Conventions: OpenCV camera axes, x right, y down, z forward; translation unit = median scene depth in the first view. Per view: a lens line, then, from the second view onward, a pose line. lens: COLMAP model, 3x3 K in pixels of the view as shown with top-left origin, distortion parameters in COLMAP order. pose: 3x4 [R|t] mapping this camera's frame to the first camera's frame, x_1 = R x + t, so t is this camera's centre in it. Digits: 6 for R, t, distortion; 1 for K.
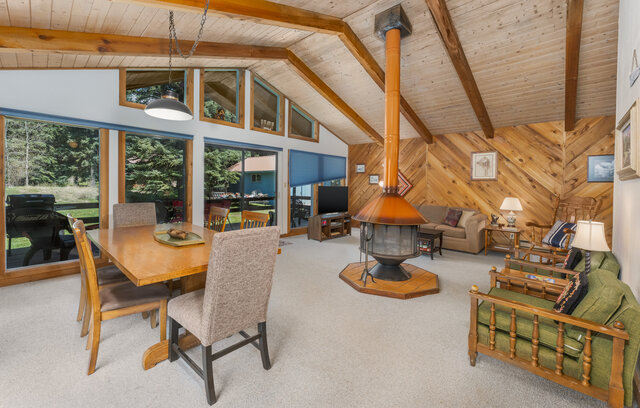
lens RADIAL K [[264.1, 0, 317.5], [0, 264.1, 186.8], [0, 0, 1]] dist [-0.002567, -0.000252]
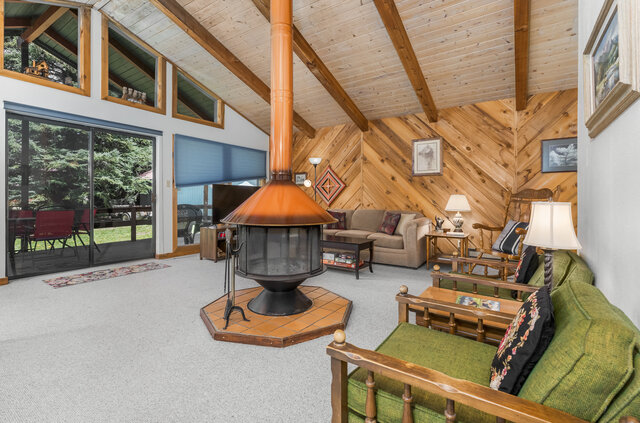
lens RADIAL K [[299.9, 0, 316.1], [0, 299.9, 198.3], [0, 0, 1]] dist [-0.001954, -0.000501]
pose [[0.987874, -0.010666, 0.154894, 0.183742], [0.012405, 0.999870, -0.010267, 0.056534], [-0.154764, 0.012064, 0.987878, 0.186346]]
